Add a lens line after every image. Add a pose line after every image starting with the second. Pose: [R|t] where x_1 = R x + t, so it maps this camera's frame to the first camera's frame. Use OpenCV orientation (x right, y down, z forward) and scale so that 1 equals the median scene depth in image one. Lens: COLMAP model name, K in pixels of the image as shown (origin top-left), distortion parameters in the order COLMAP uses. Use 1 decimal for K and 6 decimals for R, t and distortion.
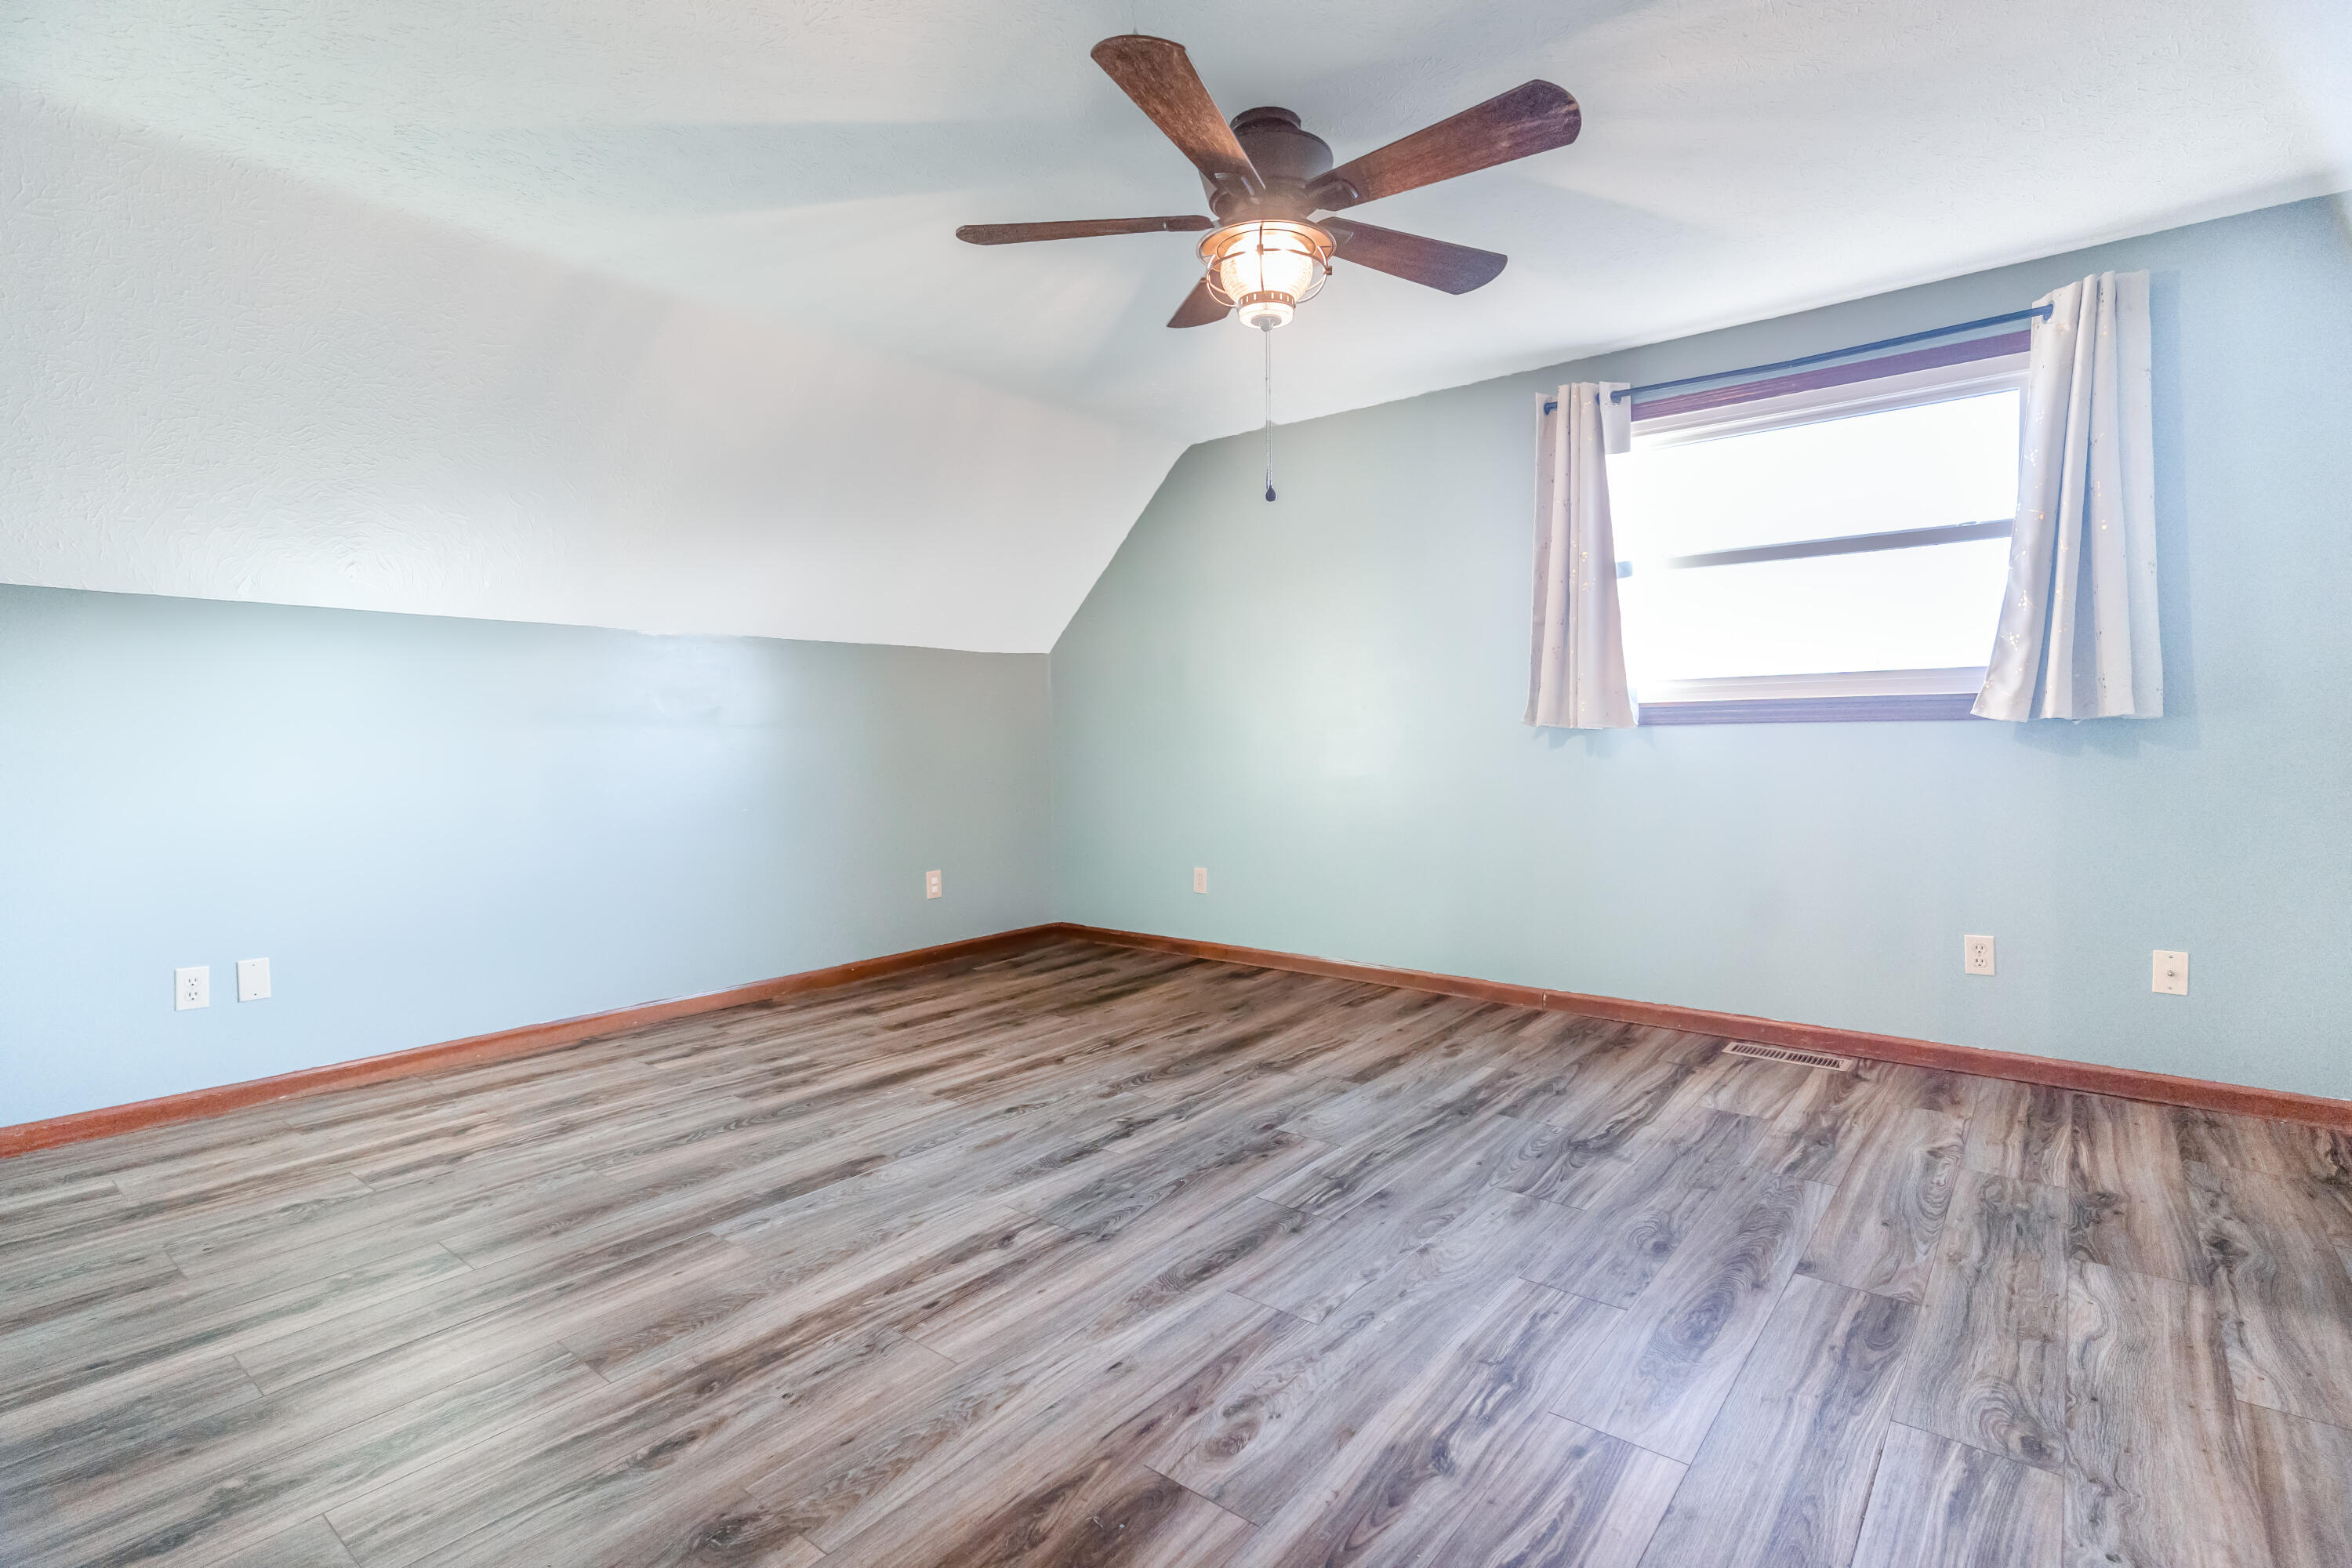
lens RADIAL K [[1138.0, 0, 1161.6], [0, 1138.0, 770.1], [0, 0, 1]] dist [0.003616, 0.000210]
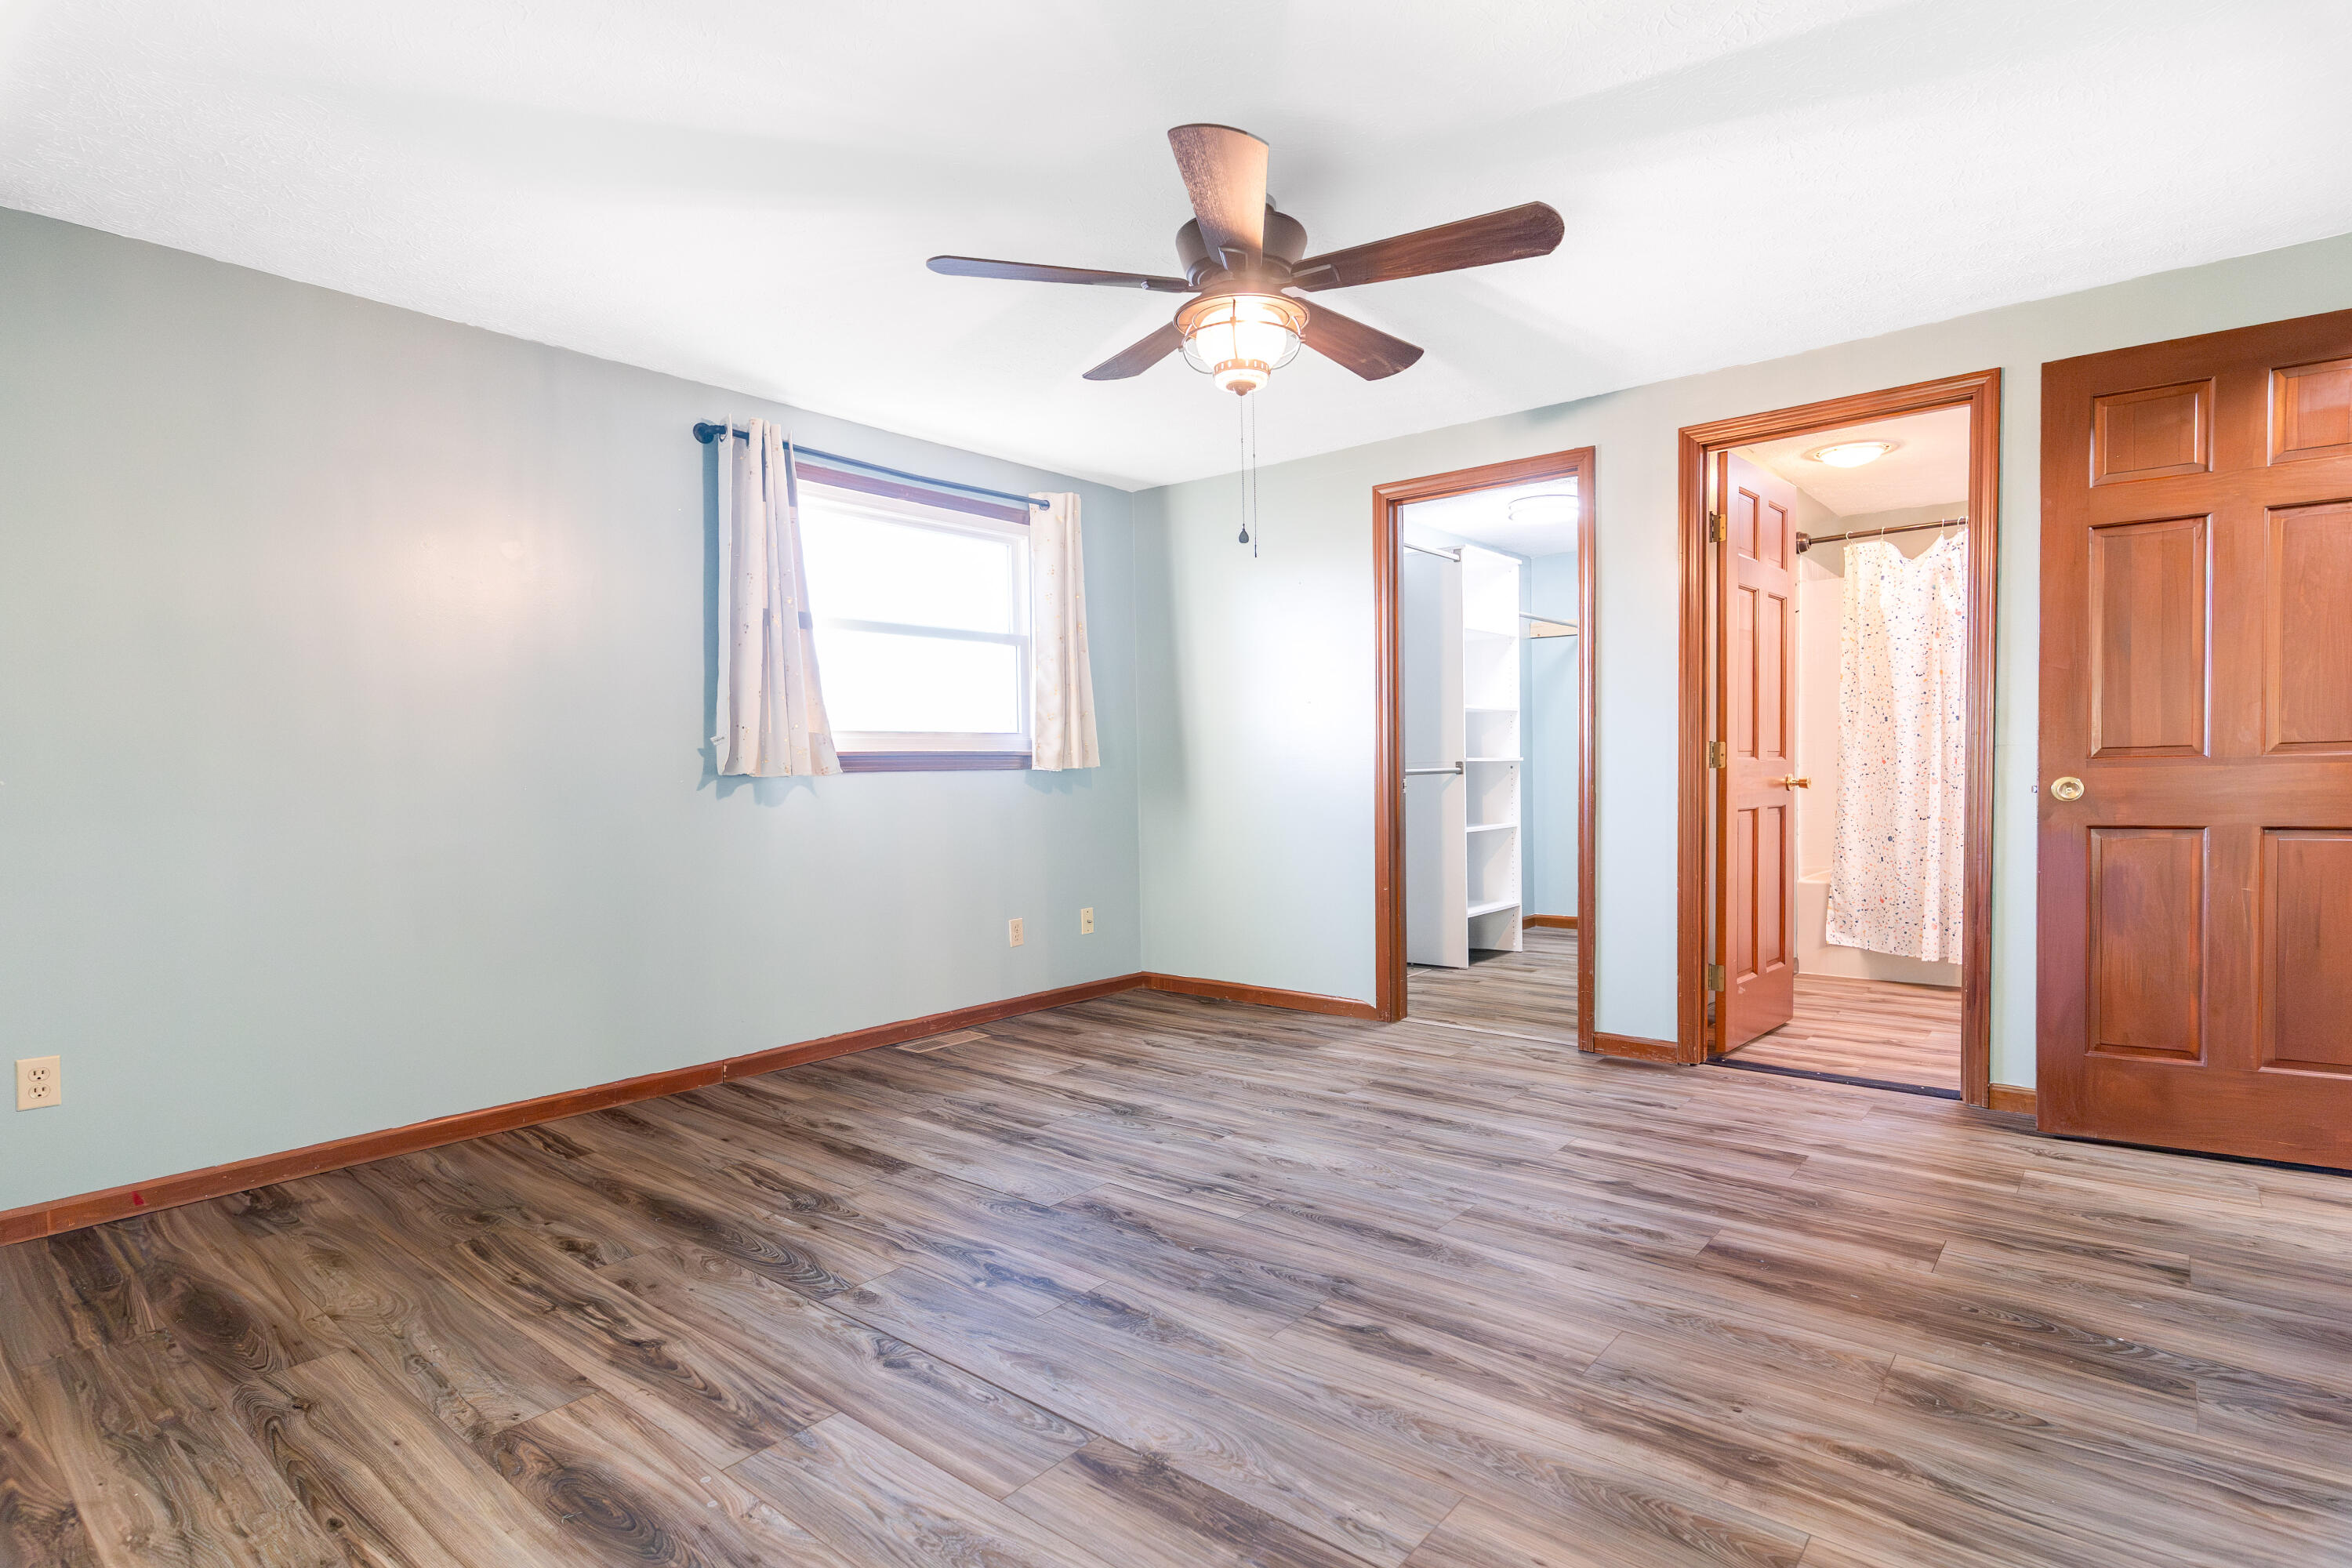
lens RADIAL K [[1138.0, 0, 1161.6], [0, 1138.0, 795.0], [0, 0, 1]] dist [0.003616, 0.000210]
pose [[0.024572, -0.011914, 0.999627, -0.874975], [0.045962, 0.998885, 0.010776, -0.021915], [-0.998641, 0.045680, 0.025092, 0.945437]]
